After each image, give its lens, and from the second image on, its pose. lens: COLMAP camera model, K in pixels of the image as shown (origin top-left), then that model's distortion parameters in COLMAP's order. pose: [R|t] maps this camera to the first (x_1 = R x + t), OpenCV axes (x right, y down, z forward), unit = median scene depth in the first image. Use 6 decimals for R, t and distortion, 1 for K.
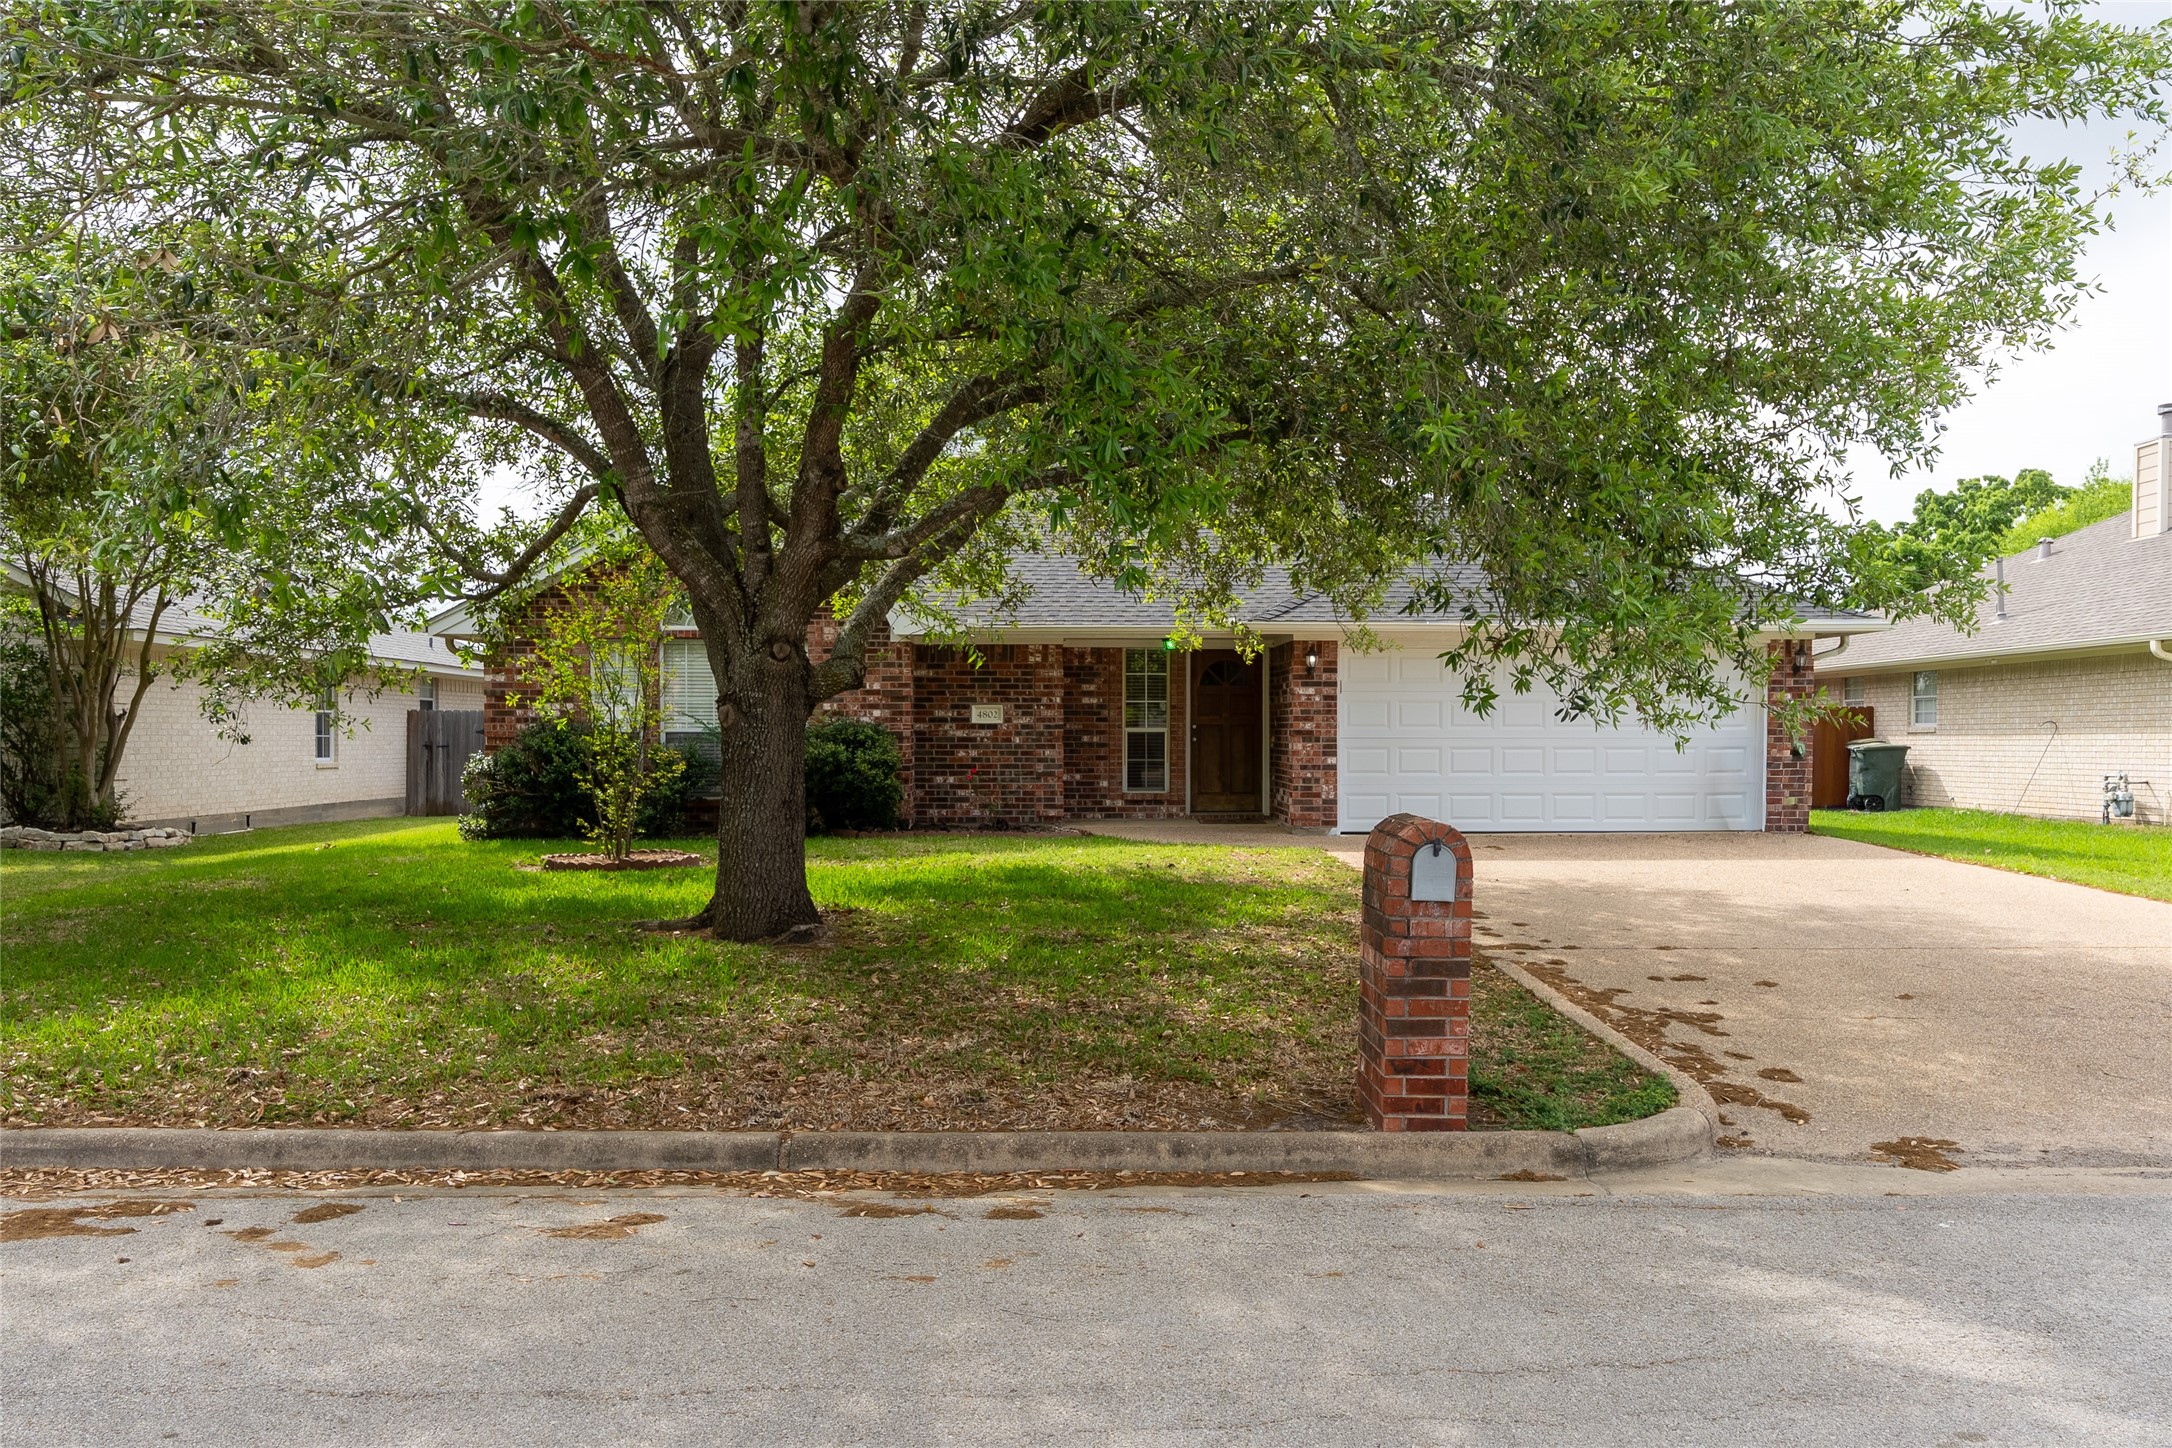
lens RADIAL K [[1602.9, 0, 1094.1], [0, 1602.9, 728.9], [0, 0, 1]] dist [0.015776, -0.000873]
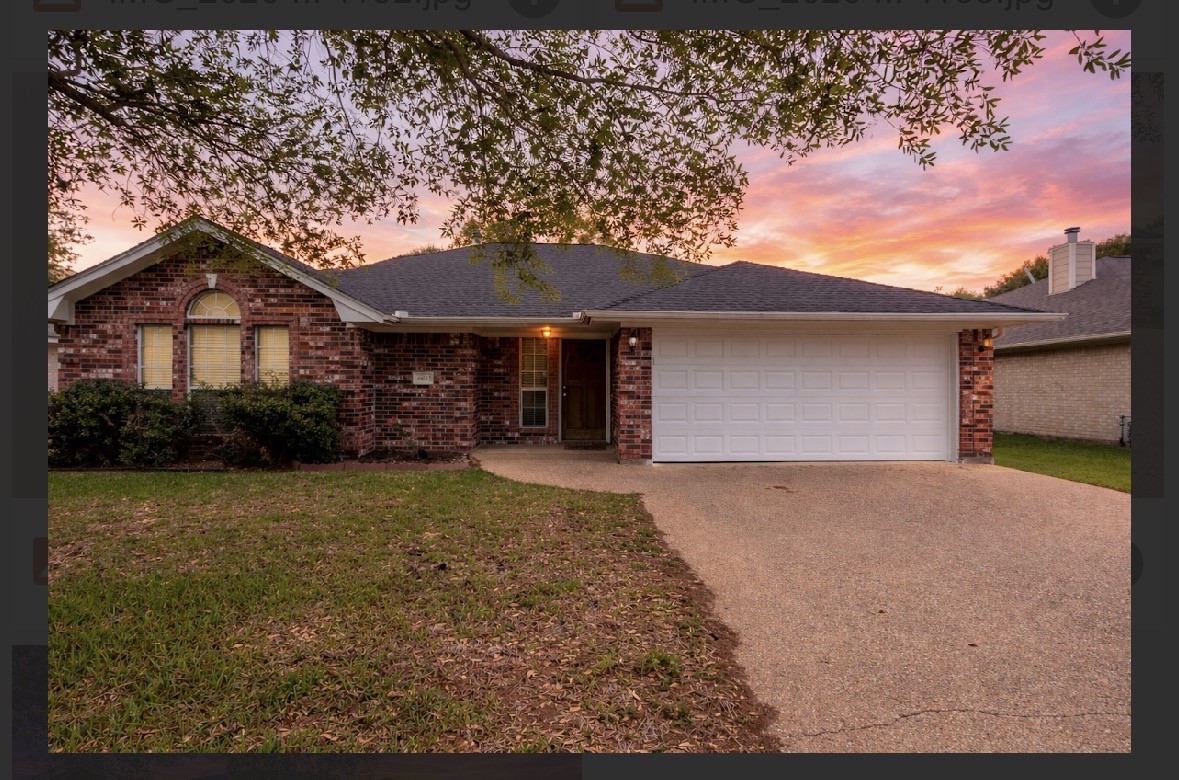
lens RADIAL K [[455.1, 0, 582.2], [0, 455.1, 386.6], [0, 0, 1]] dist [0.000193, 0.001569]
pose [[0.999978, 0.006426, 0.001431, 0.084088], [-0.006429, 0.999978, 0.001680, -0.003159], [-0.001420, -0.001689, 0.999998, 0.567019]]
